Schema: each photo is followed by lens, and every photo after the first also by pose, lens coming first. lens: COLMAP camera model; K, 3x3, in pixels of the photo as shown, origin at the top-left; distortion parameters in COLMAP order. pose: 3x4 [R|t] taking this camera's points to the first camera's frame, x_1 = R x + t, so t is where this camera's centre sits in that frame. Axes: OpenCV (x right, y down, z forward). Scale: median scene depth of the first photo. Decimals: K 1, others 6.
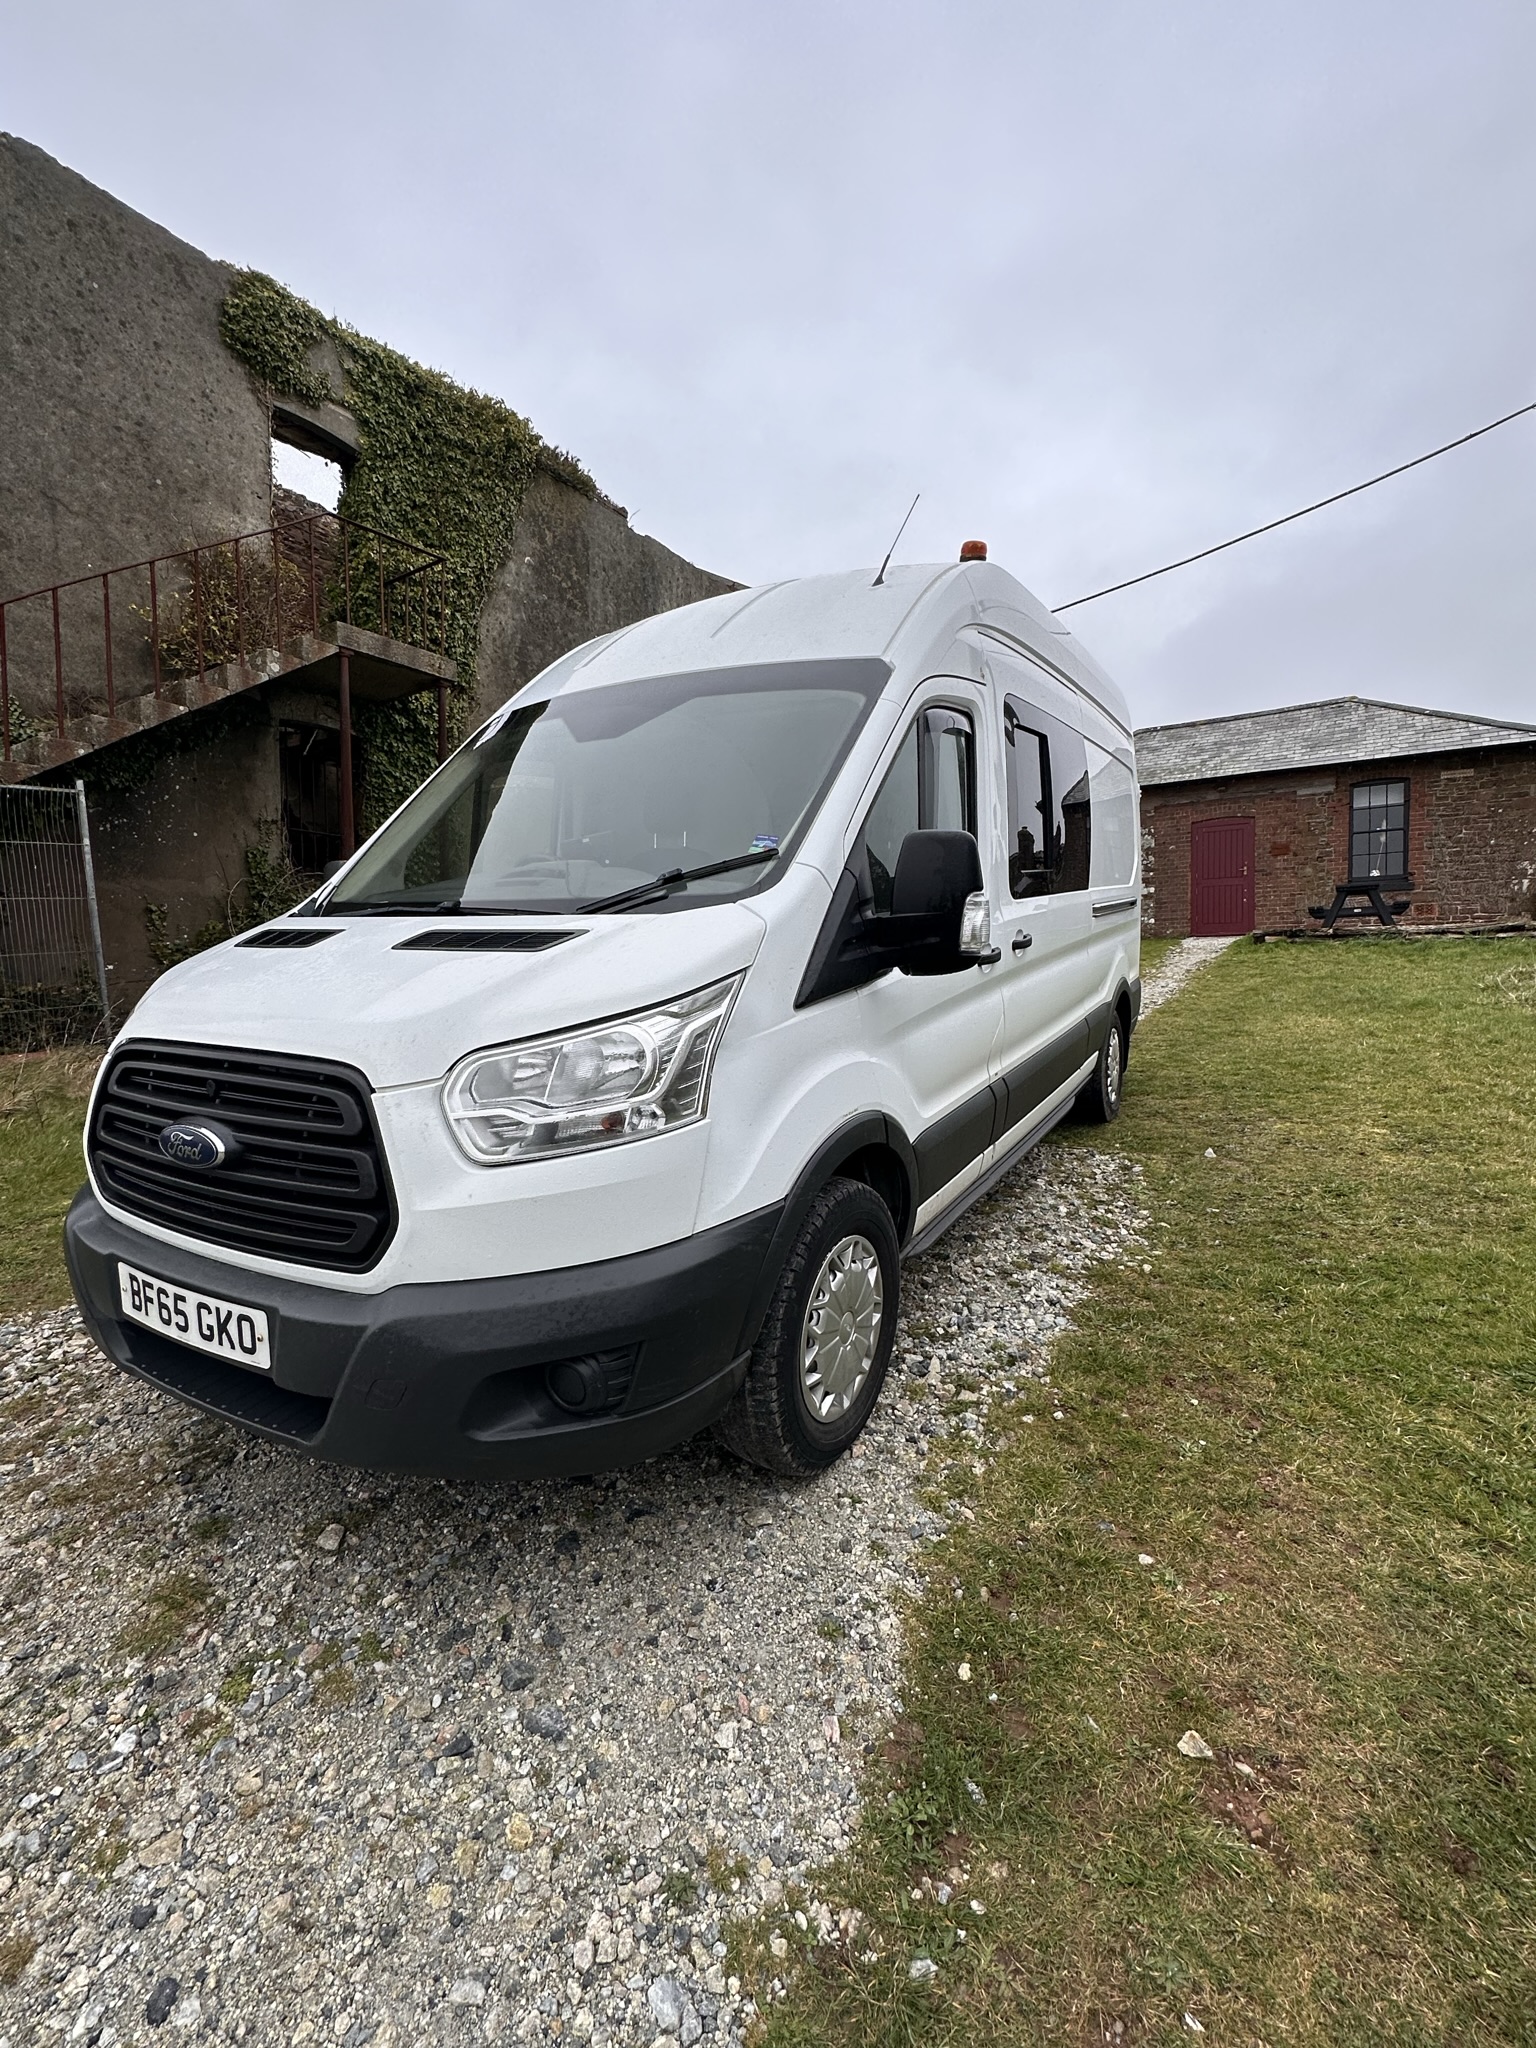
lens RADIAL K [[917.9, 0, 765.5], [0, 917.9, 1014.0], [0, 0, 1]] dist [-0.002909, 0.000390]
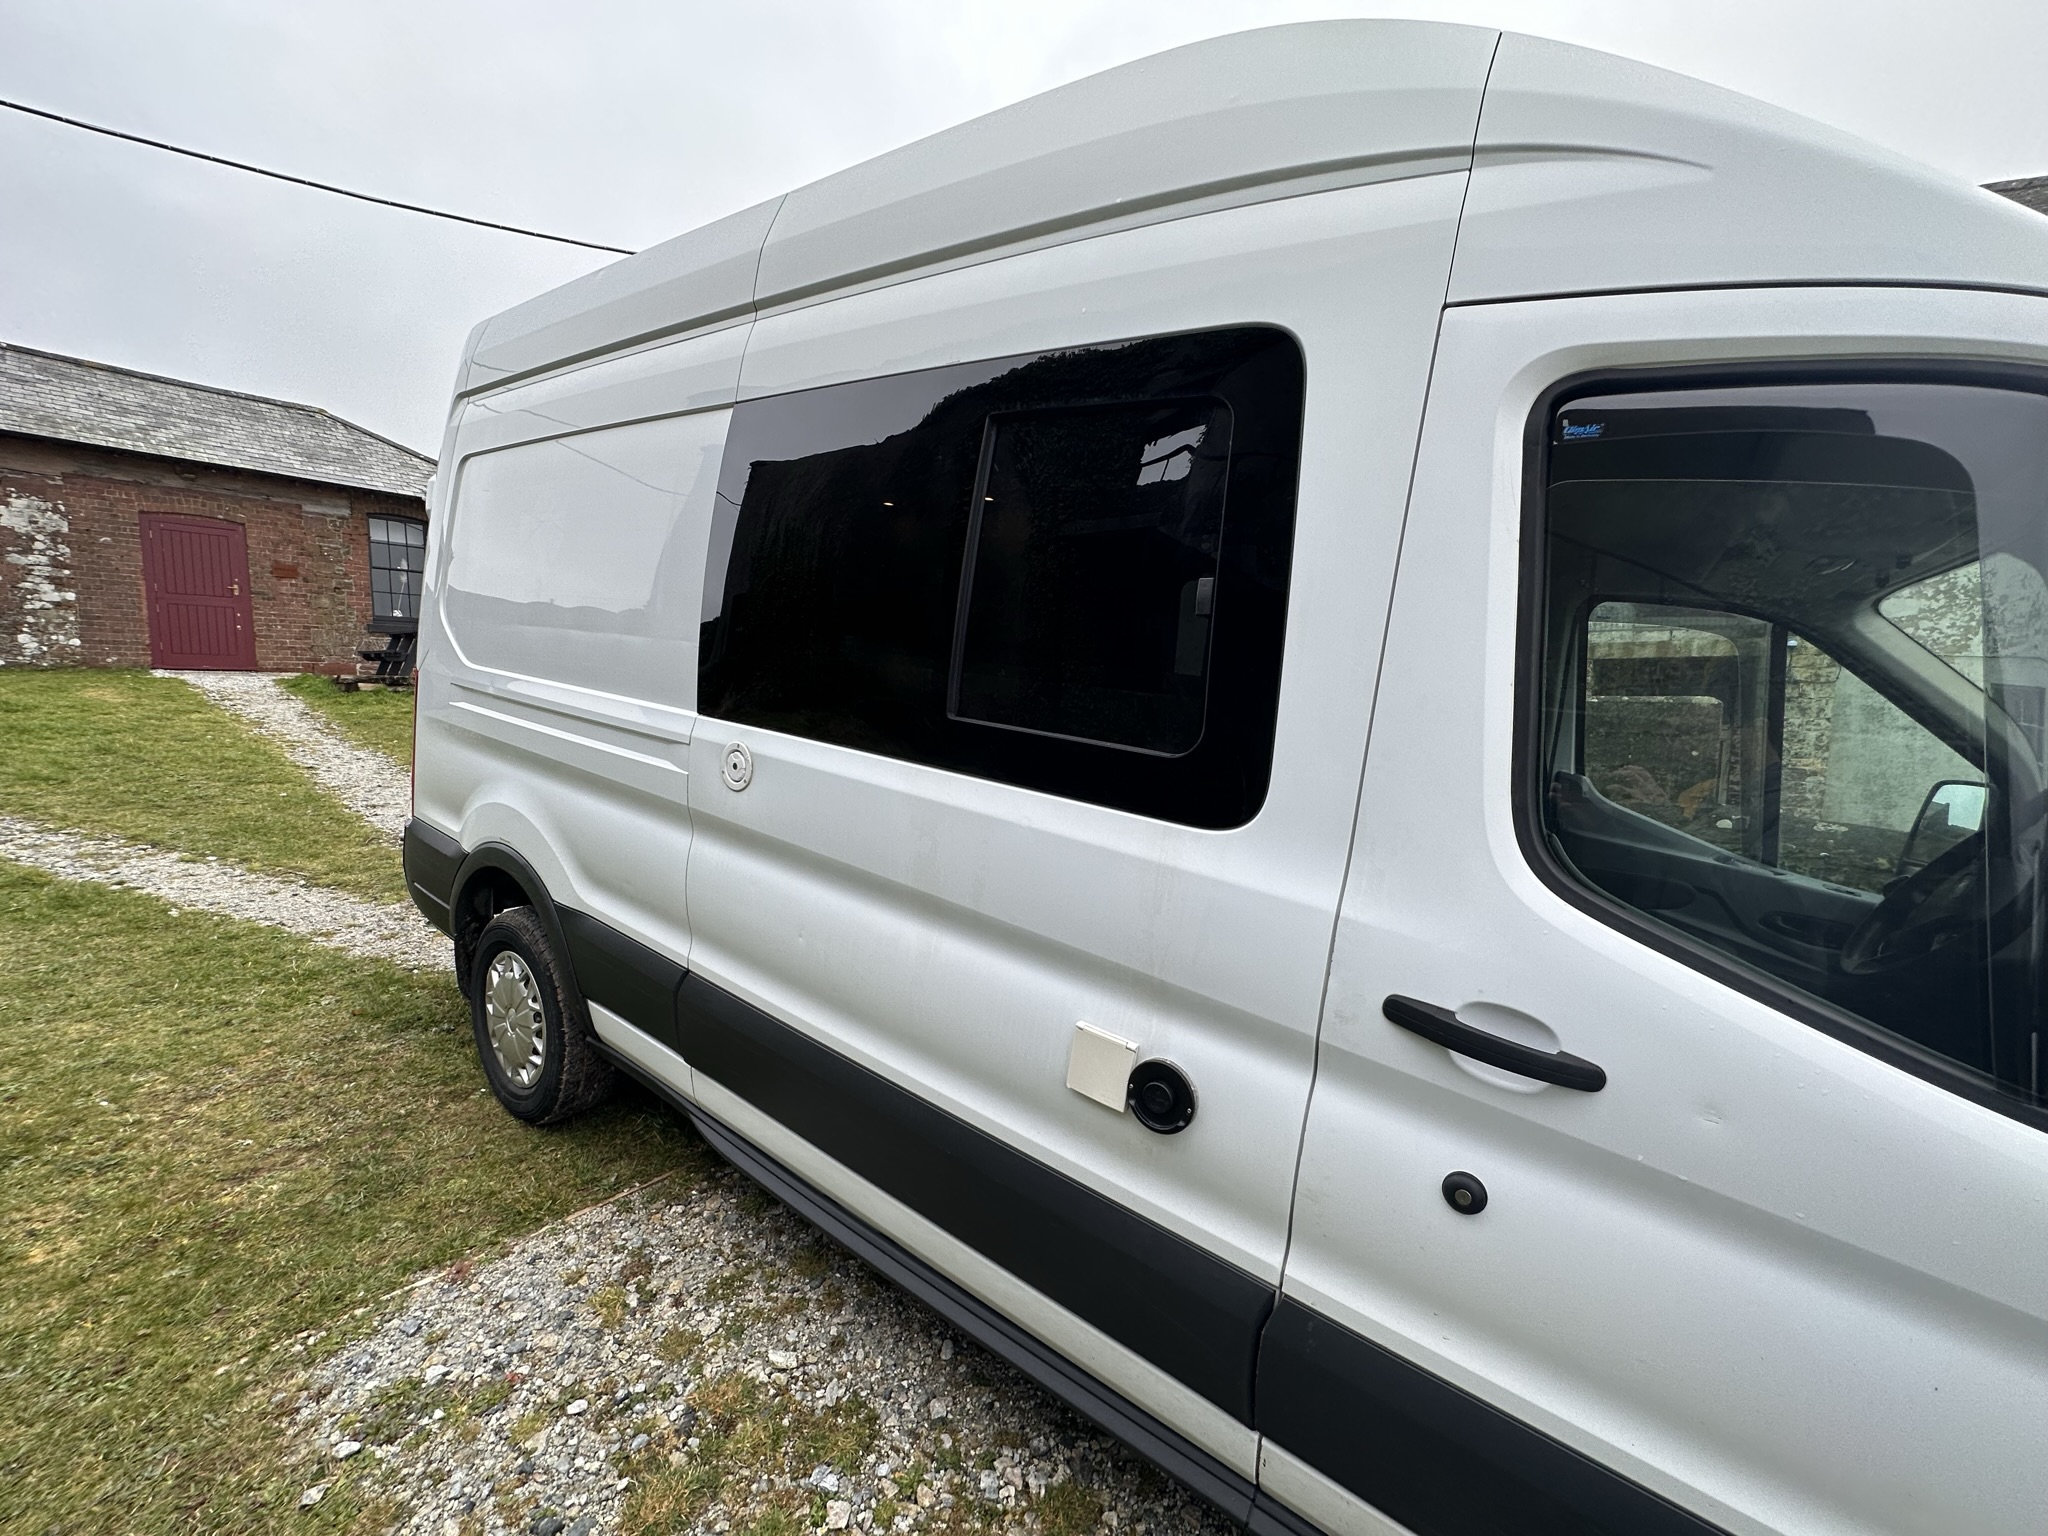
lens RADIAL K [[812.8, 0, 1013.8], [0, 812.8, 774.2], [0, 0, 1]] dist [-0.004513, 0.000760]
pose [[0.113895, -0.083819, 0.989951, -0.188063], [0.023625, 0.996381, 0.081645, -0.064343], [-0.993212, 0.014089, 0.115463, 0.419886]]
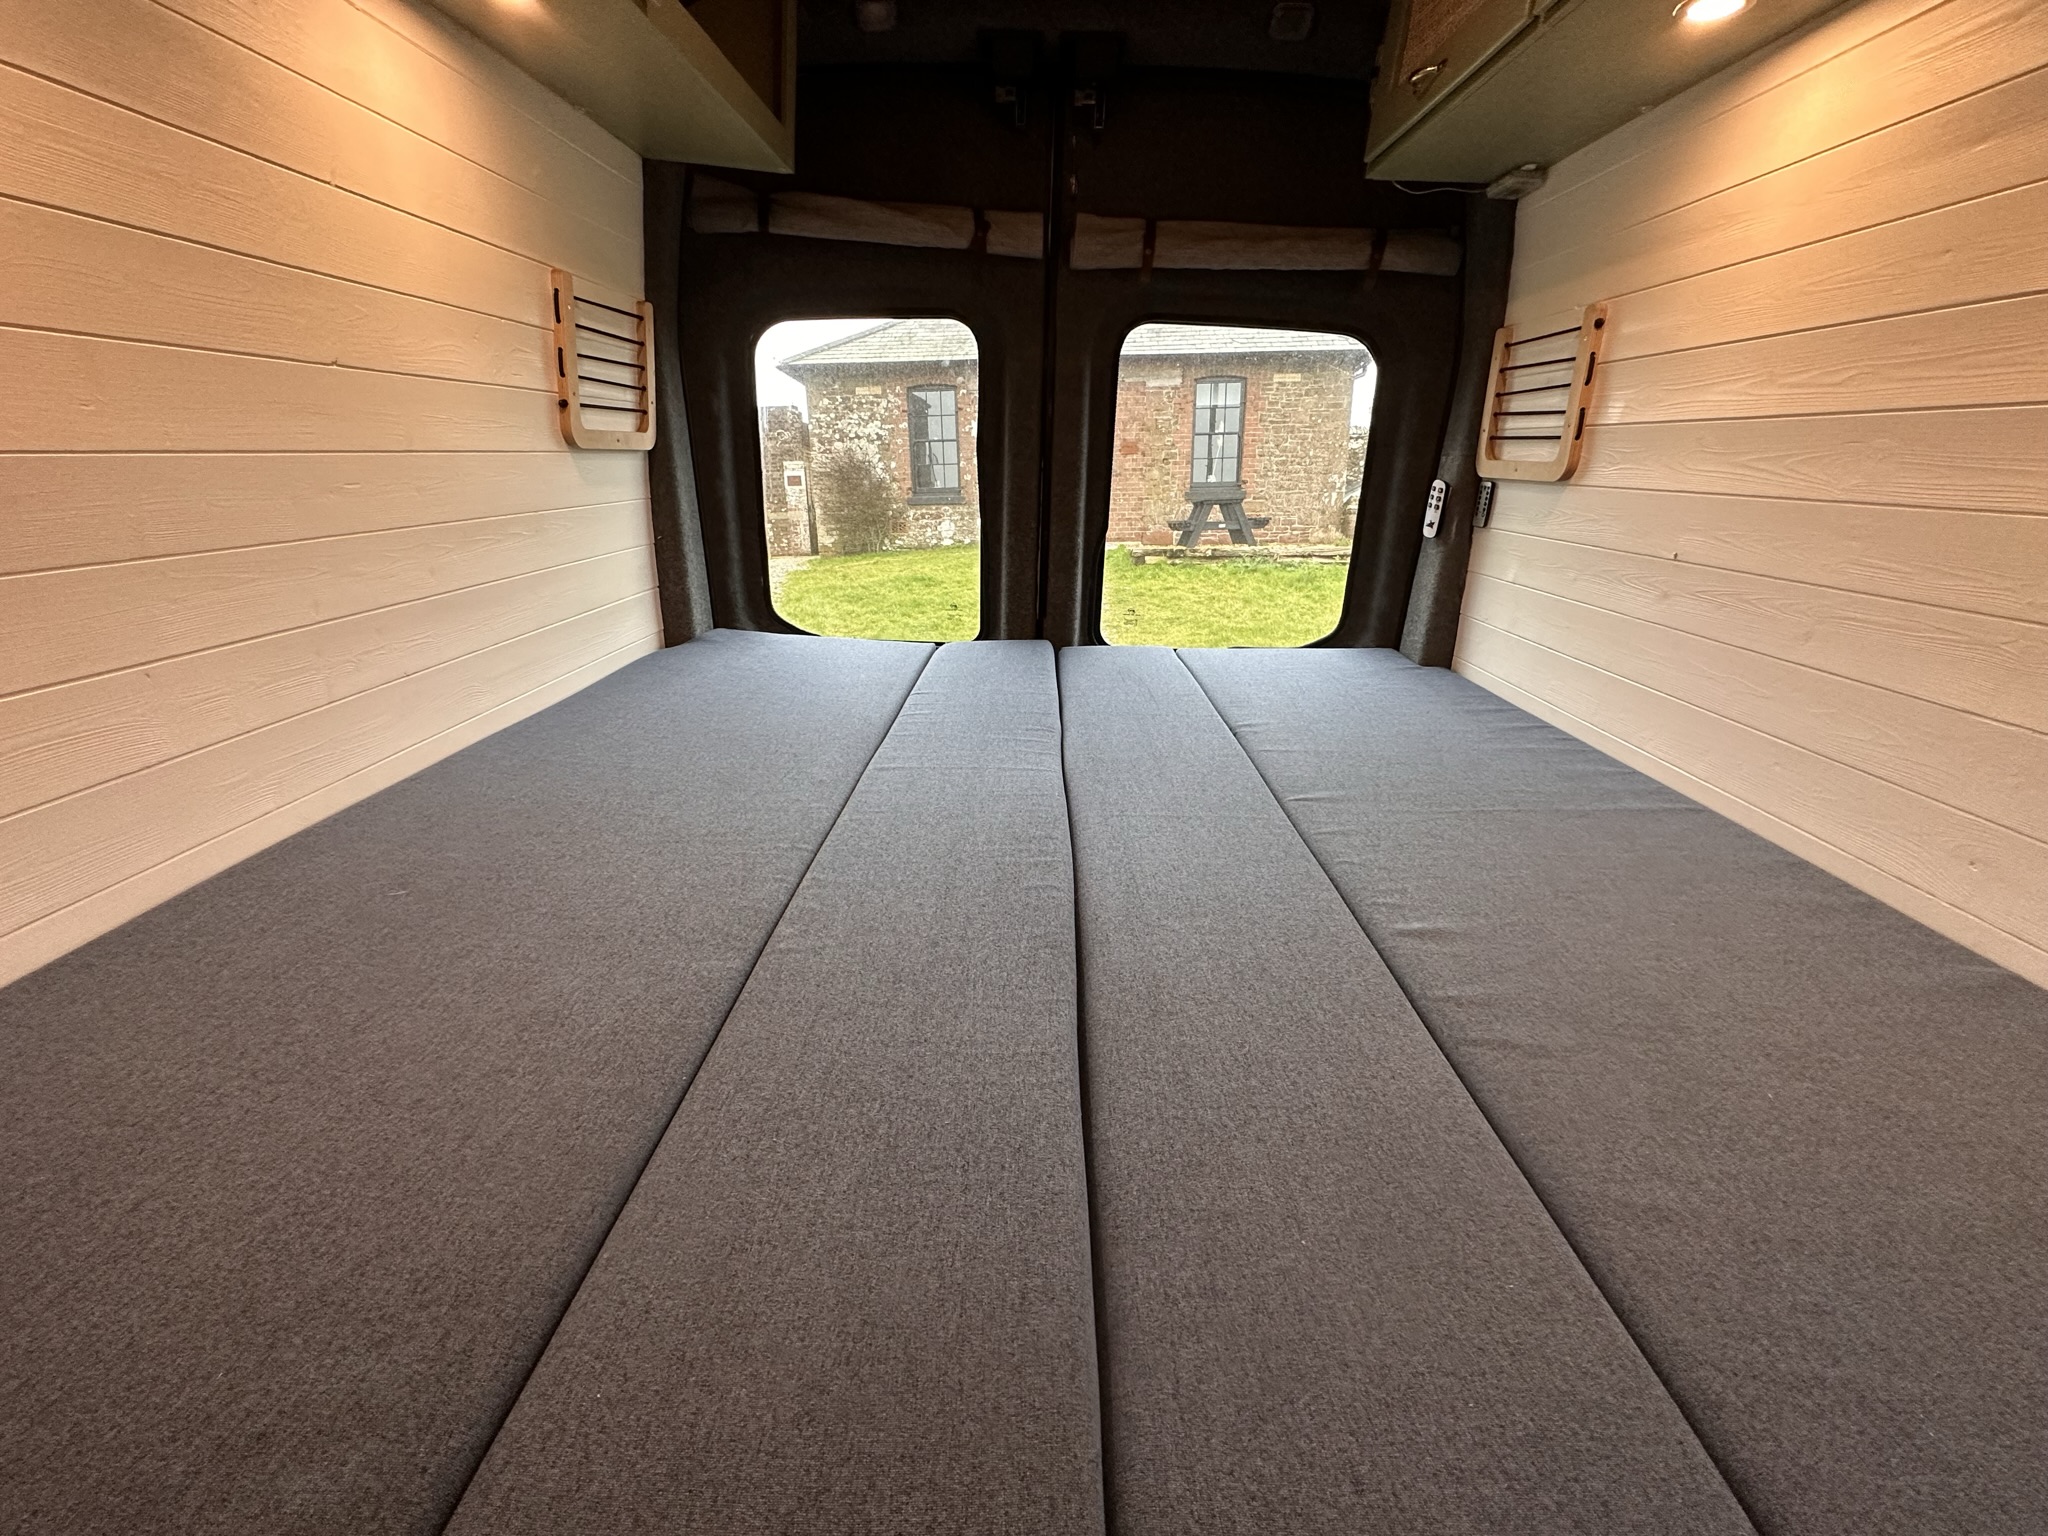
lens RADIAL K [[812.8, 0, 1022.7], [0, 812.8, 765.4], [0, 0, 1]] dist [-0.004513, 0.000760]
pose [[0.875659, -0.131679, 0.464631, 0.062508], [0.020884, 0.971534, 0.235979, -0.103178], [-0.482478, -0.196934, 0.853482, 0.465228]]
